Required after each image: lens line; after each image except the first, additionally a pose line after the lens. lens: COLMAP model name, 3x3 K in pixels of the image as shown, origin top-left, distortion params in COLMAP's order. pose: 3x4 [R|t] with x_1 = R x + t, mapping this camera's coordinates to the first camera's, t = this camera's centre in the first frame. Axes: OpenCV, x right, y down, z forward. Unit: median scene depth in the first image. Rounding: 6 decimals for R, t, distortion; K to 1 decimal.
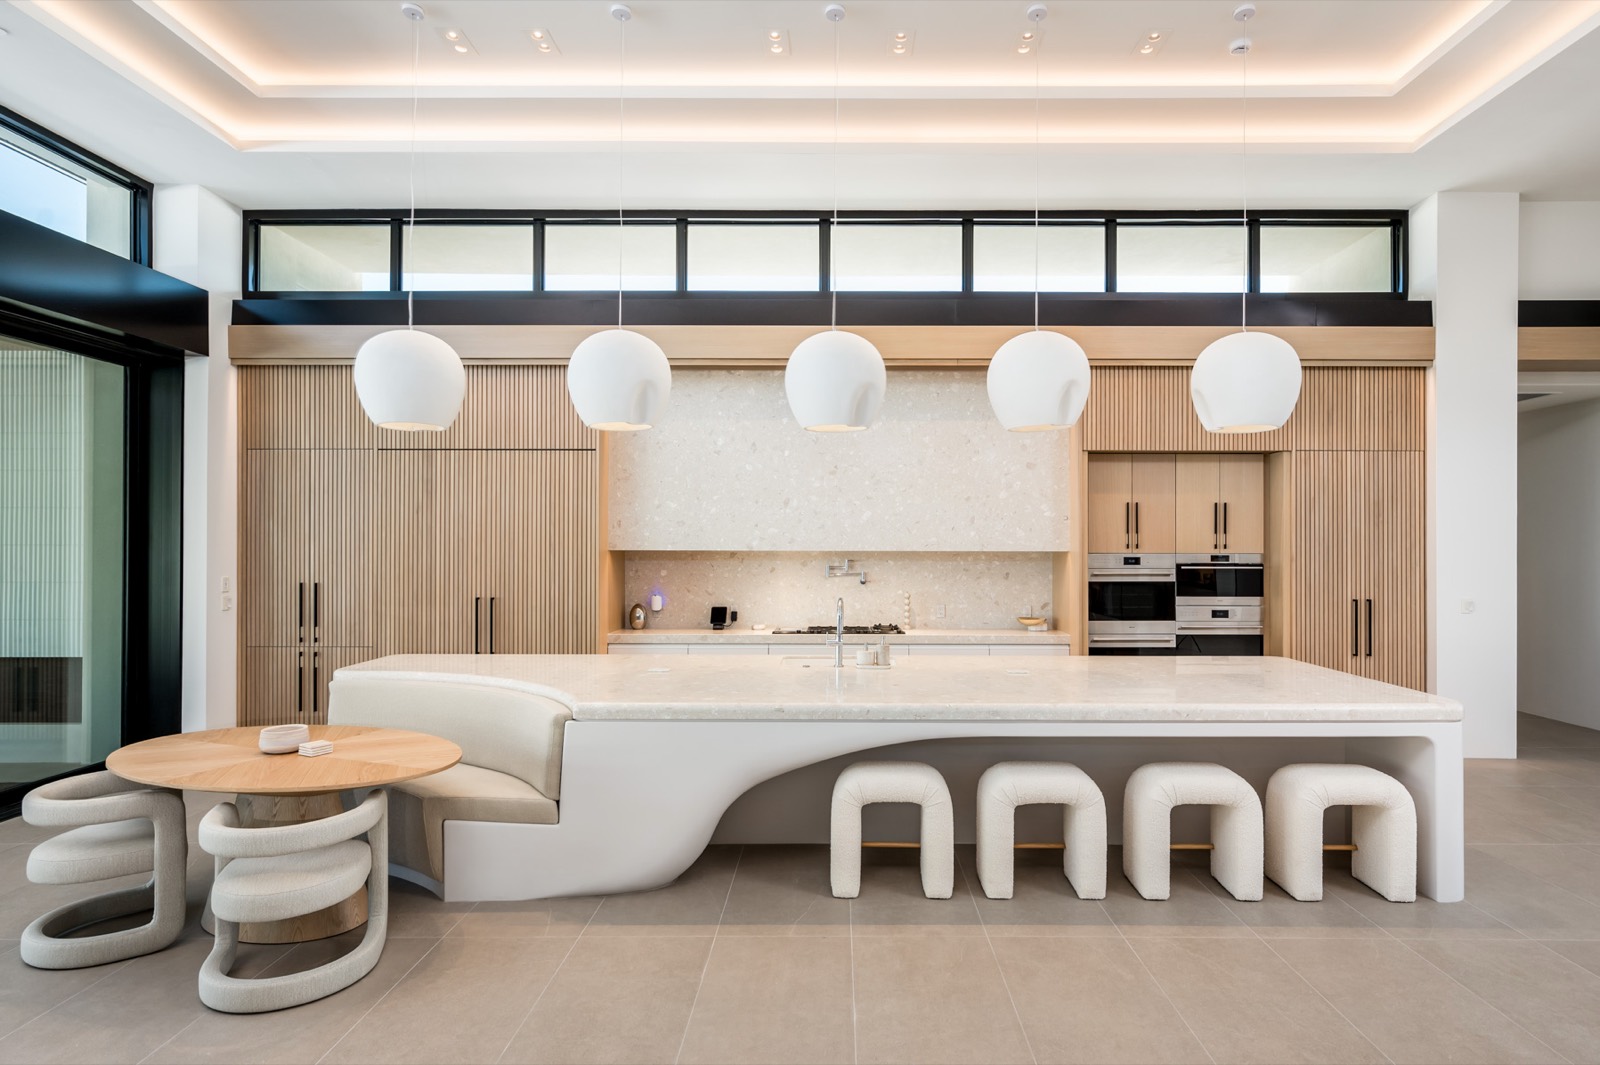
lens RADIAL K [[719.3, 0, 803.1], [0, 719.3, 549.9], [0, 0, 1]] dist [-0.026464, -0.000053]
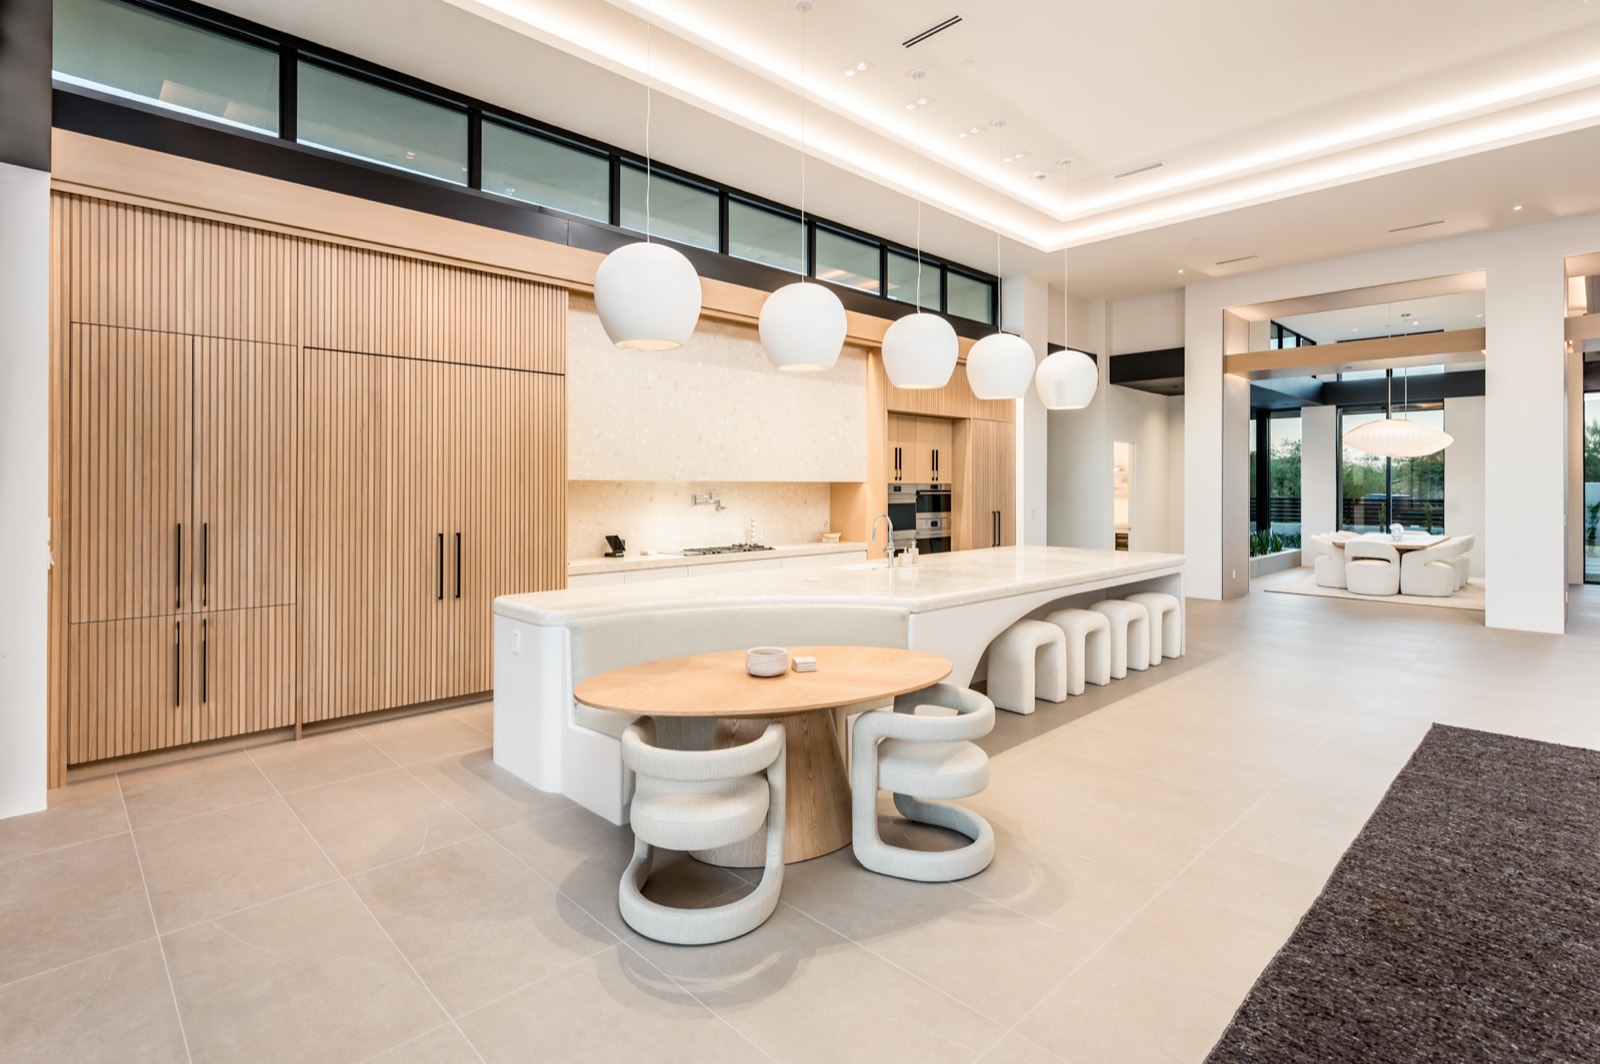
lens RADIAL K [[783.5, 0, 800.4], [0, 783.5, 481.0], [0, 0, 1]] dist [-0.000274, -0.000160]
pose [[0.717437, 0.004140, 0.696611, -0.761869], [-0.002989, 0.999991, -0.002865, 0.004658], [-0.696617, -0.000027, 0.717444, 0.015674]]
